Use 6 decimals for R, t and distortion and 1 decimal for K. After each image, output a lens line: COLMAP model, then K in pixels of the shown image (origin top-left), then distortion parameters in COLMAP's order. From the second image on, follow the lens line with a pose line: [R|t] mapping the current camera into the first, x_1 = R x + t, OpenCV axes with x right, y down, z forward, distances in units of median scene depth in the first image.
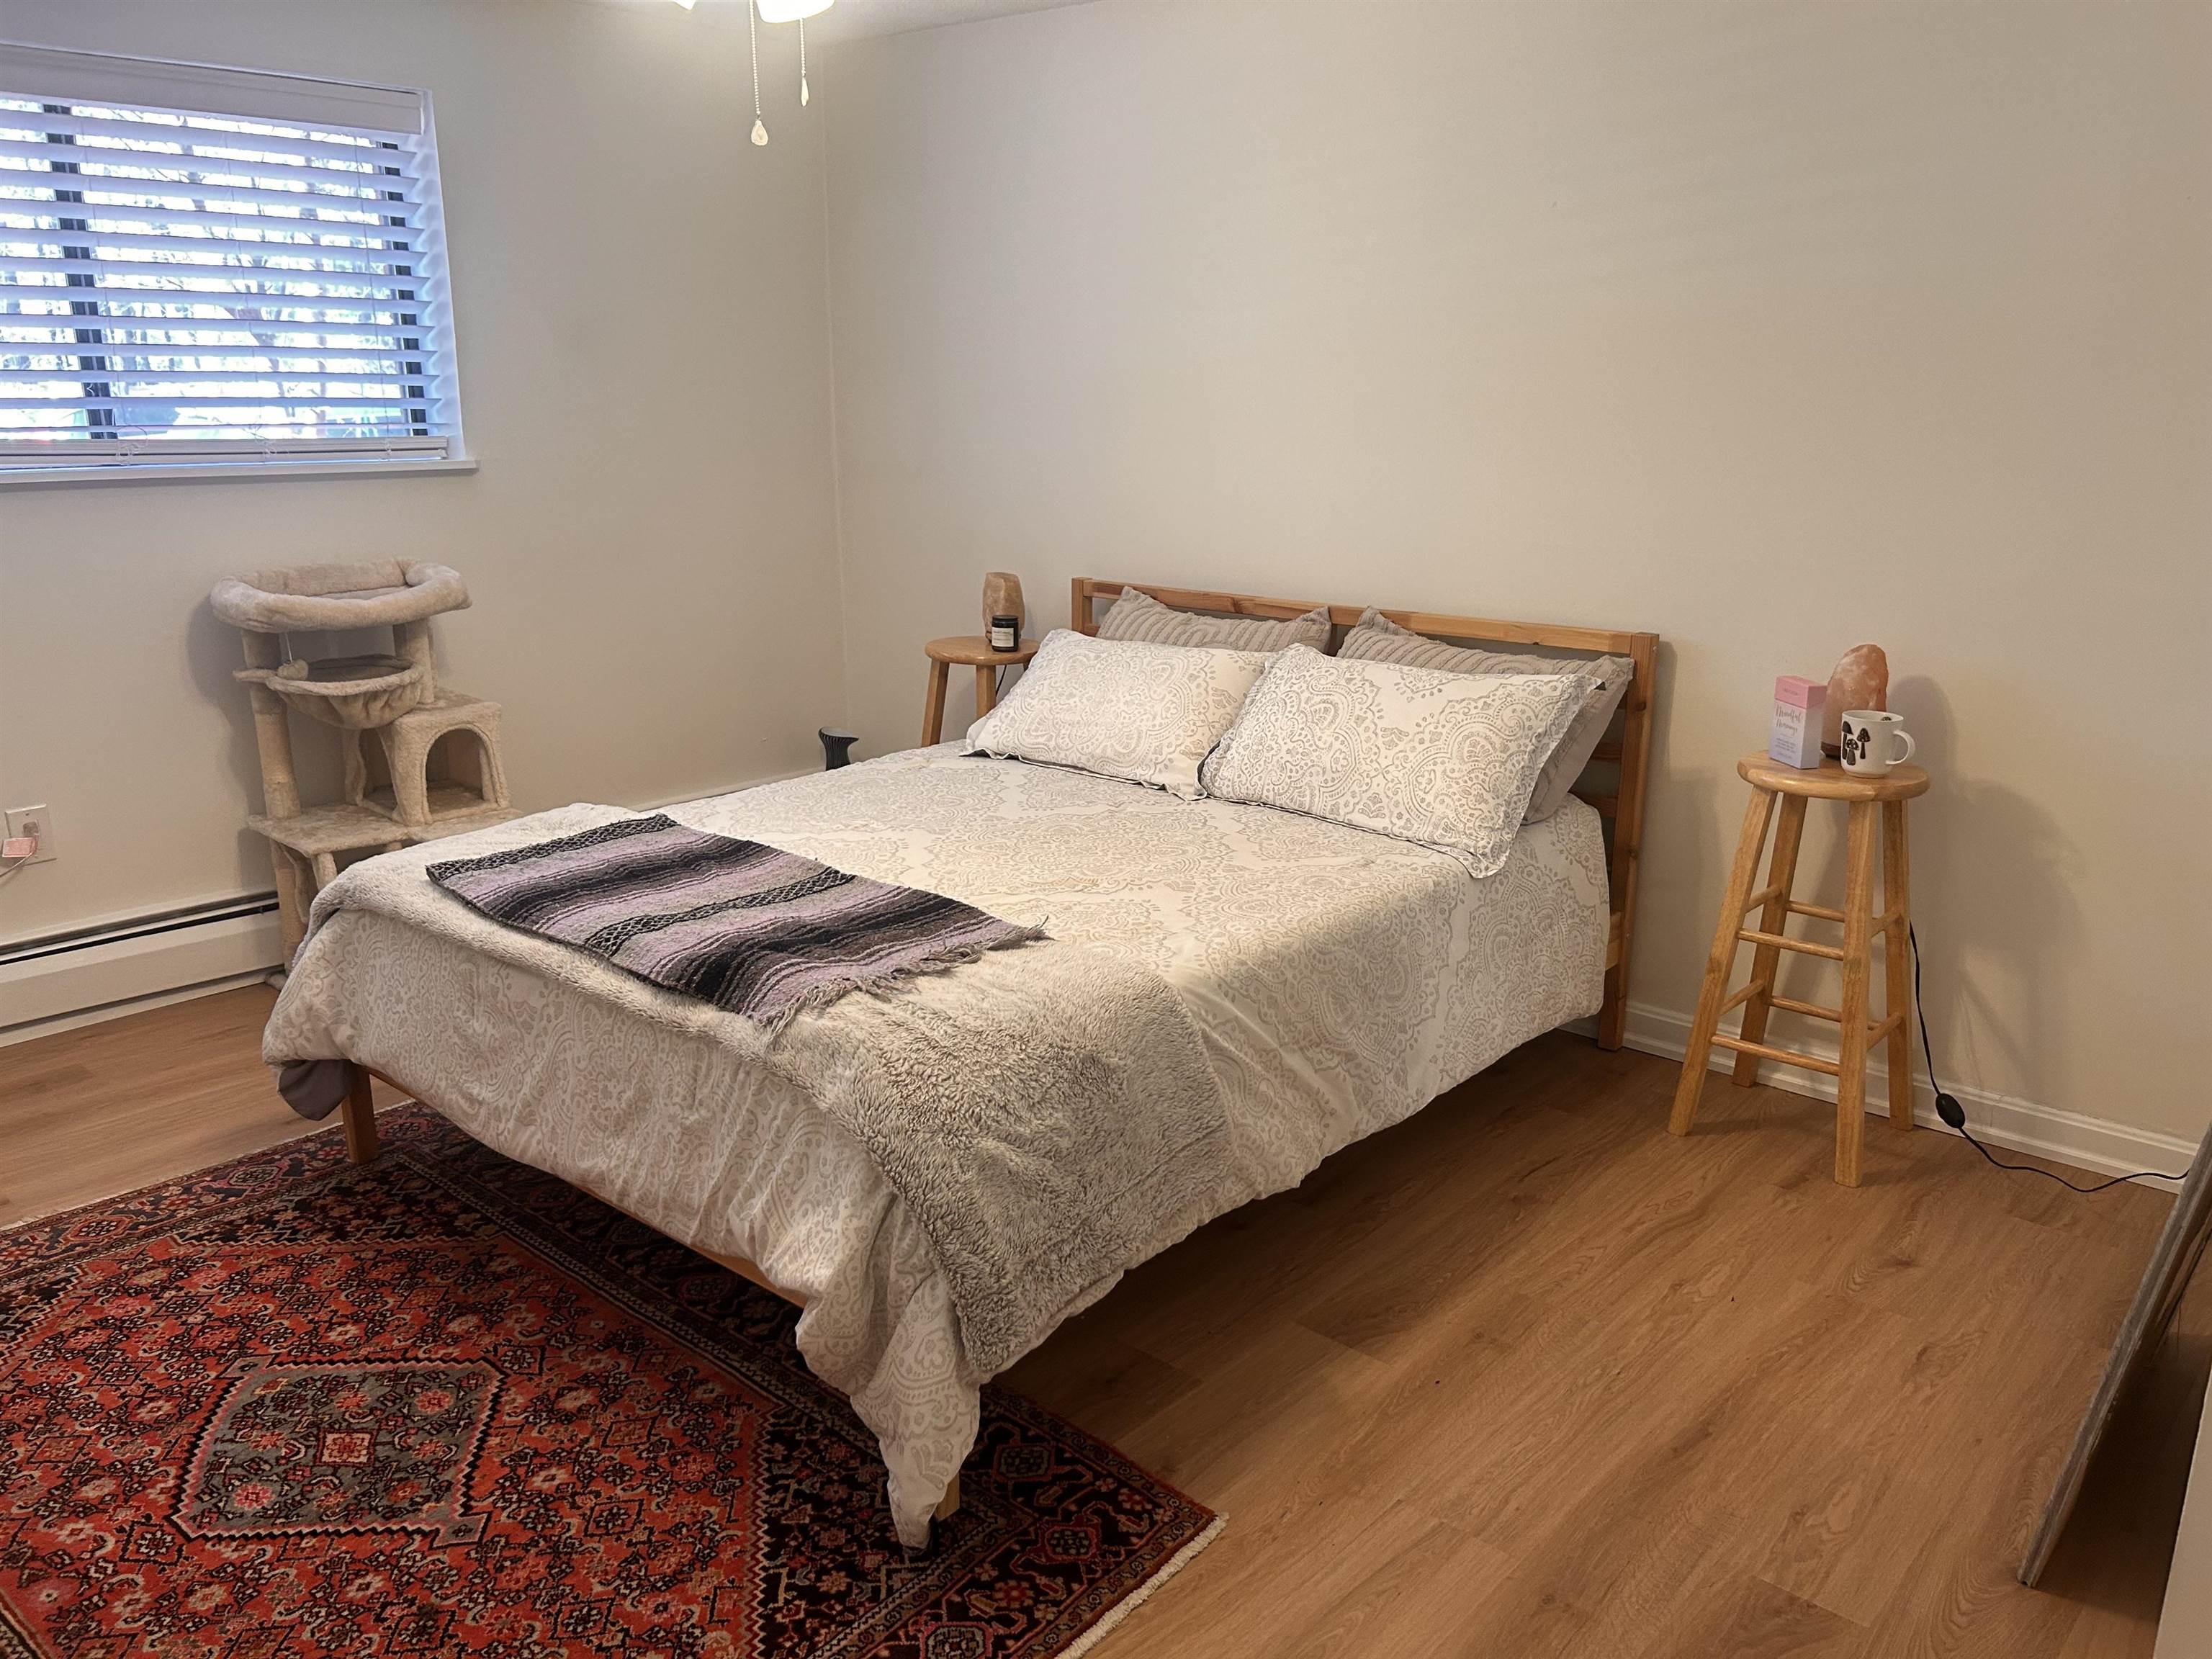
lens RADIAL K [[1692.0, 0, 1102.4], [0, 1692.0, 790.3], [0, 0, 1]] dist [0.051328, -0.049957]
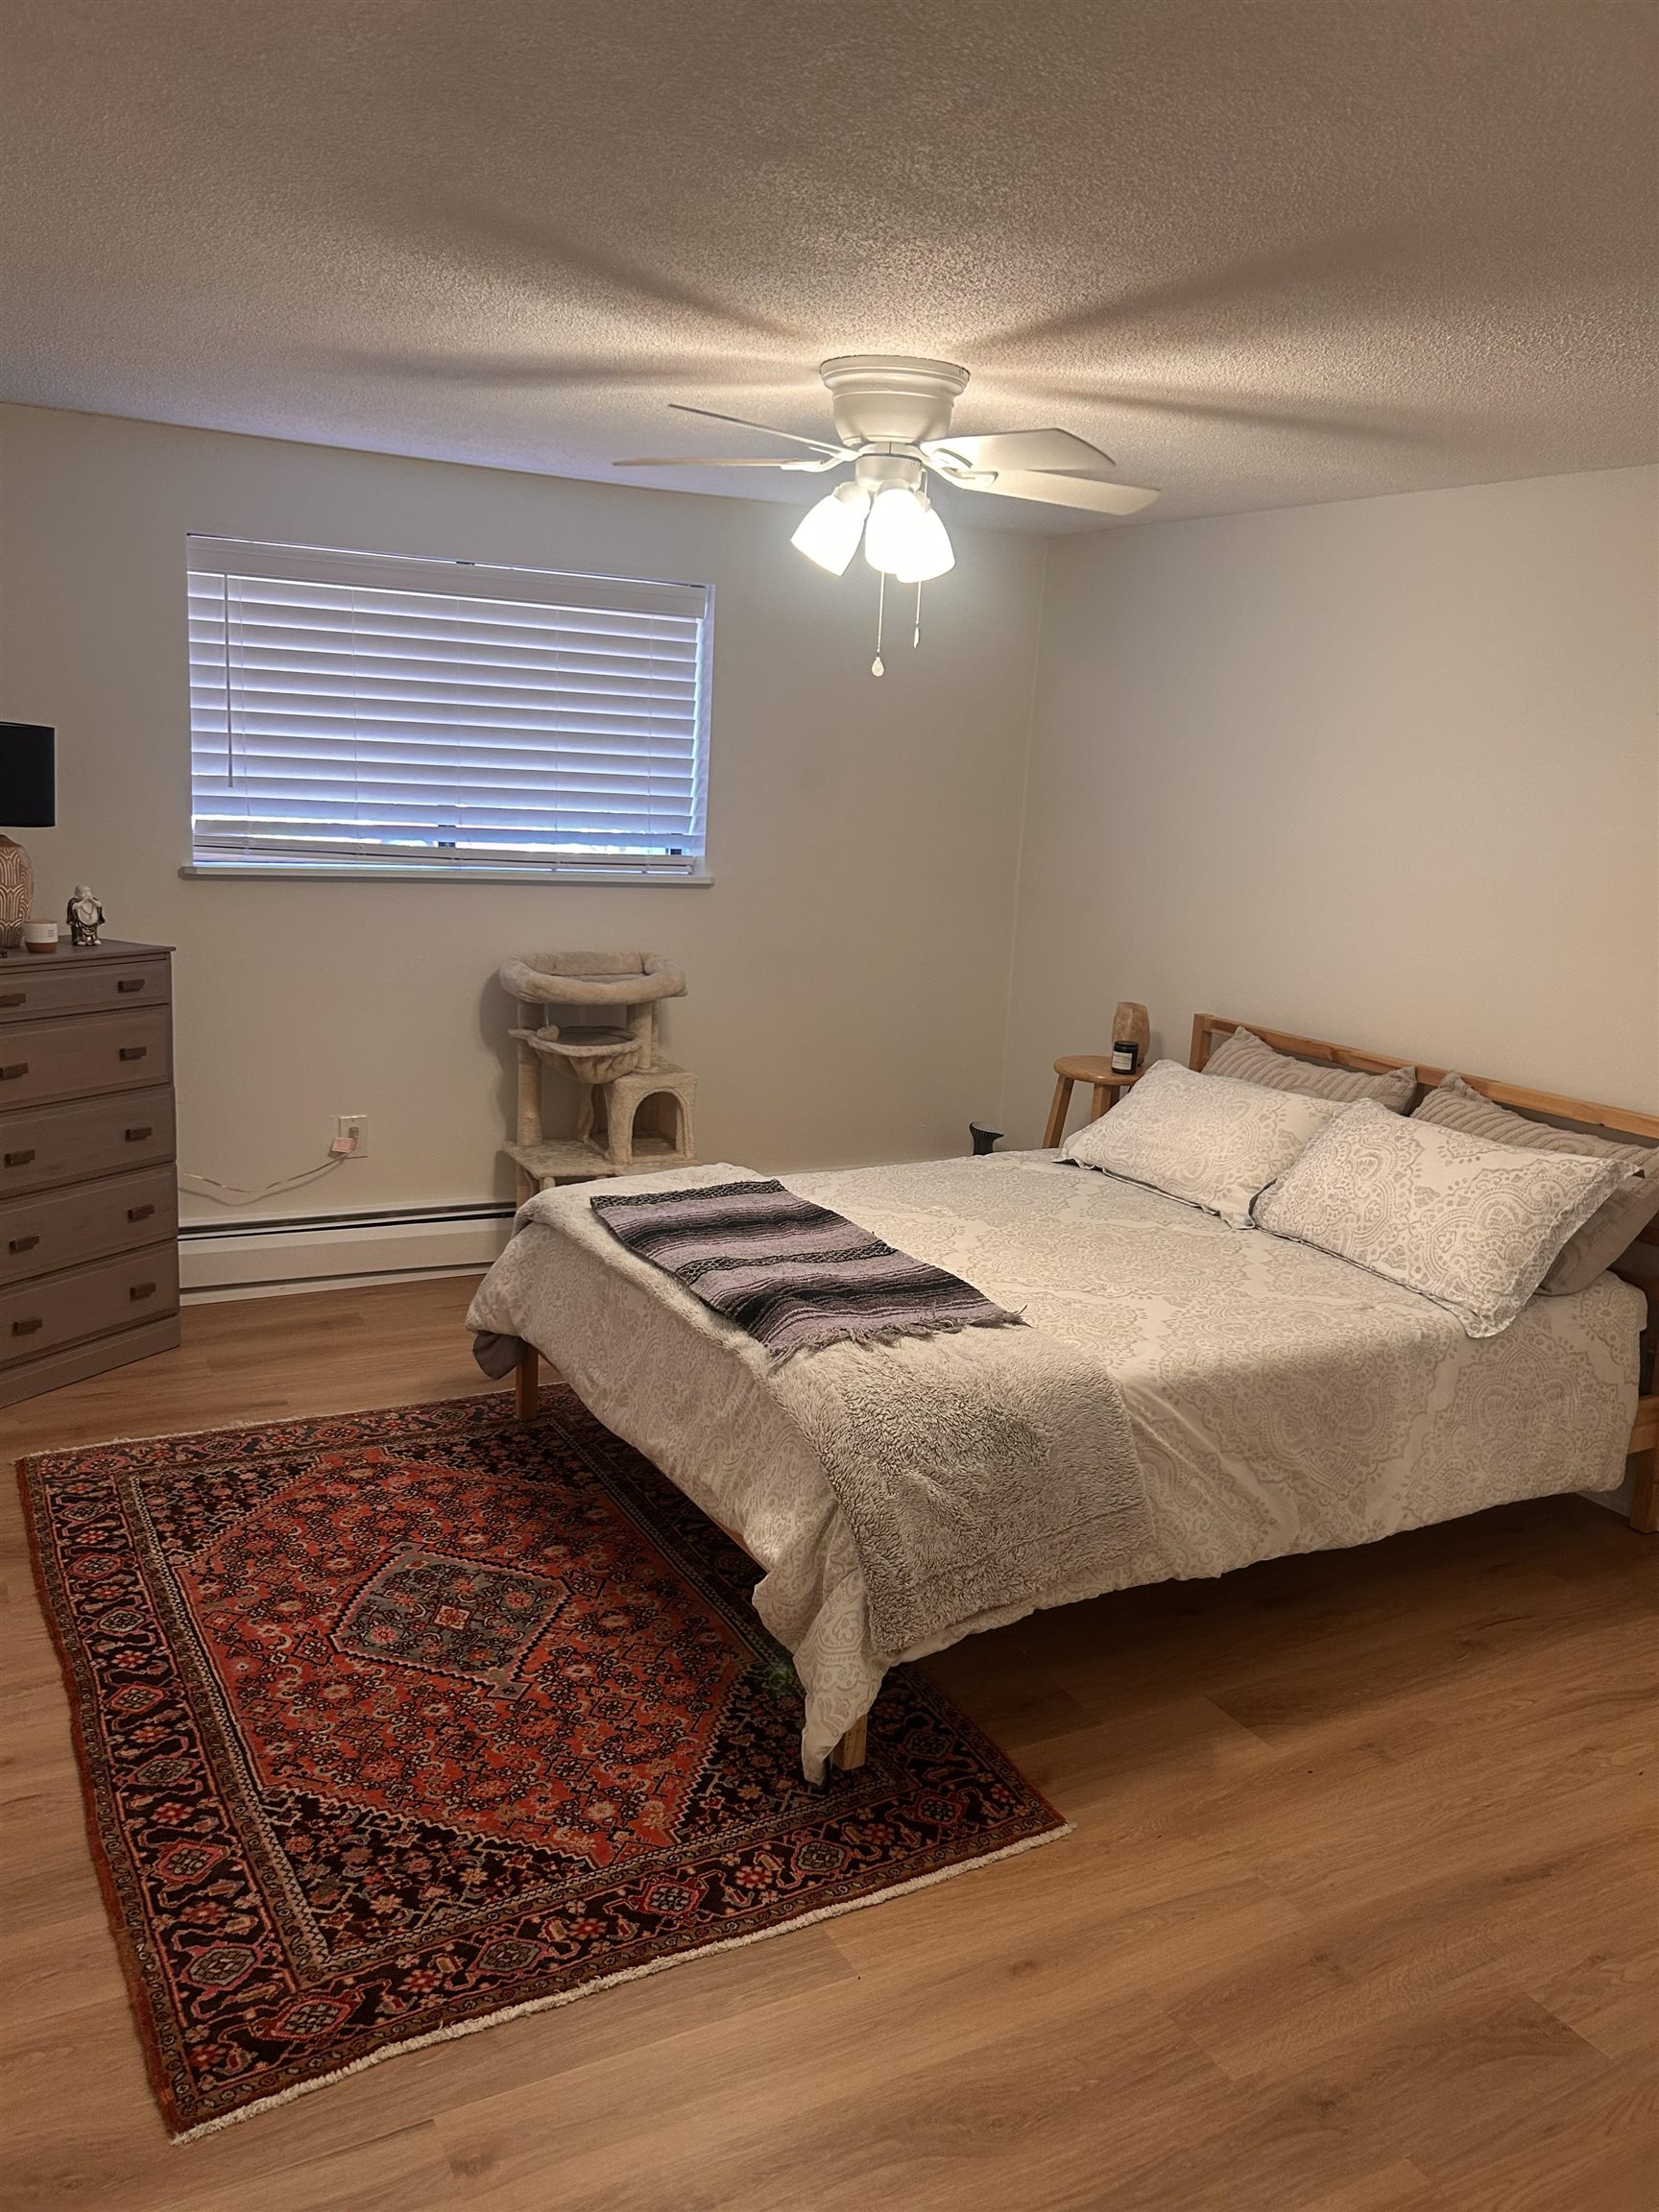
lens RADIAL K [[1692.0, 0, 829.5], [0, 1692.0, 1106.0], [0, 0, 1]] dist [0.051328, -0.049957]
pose [[0.940205, 0.113631, -0.321097, 0.189881], [-0.127212, 0.991641, -0.021566, -0.020254], [0.315963, 0.061124, 0.946801, -0.170080]]
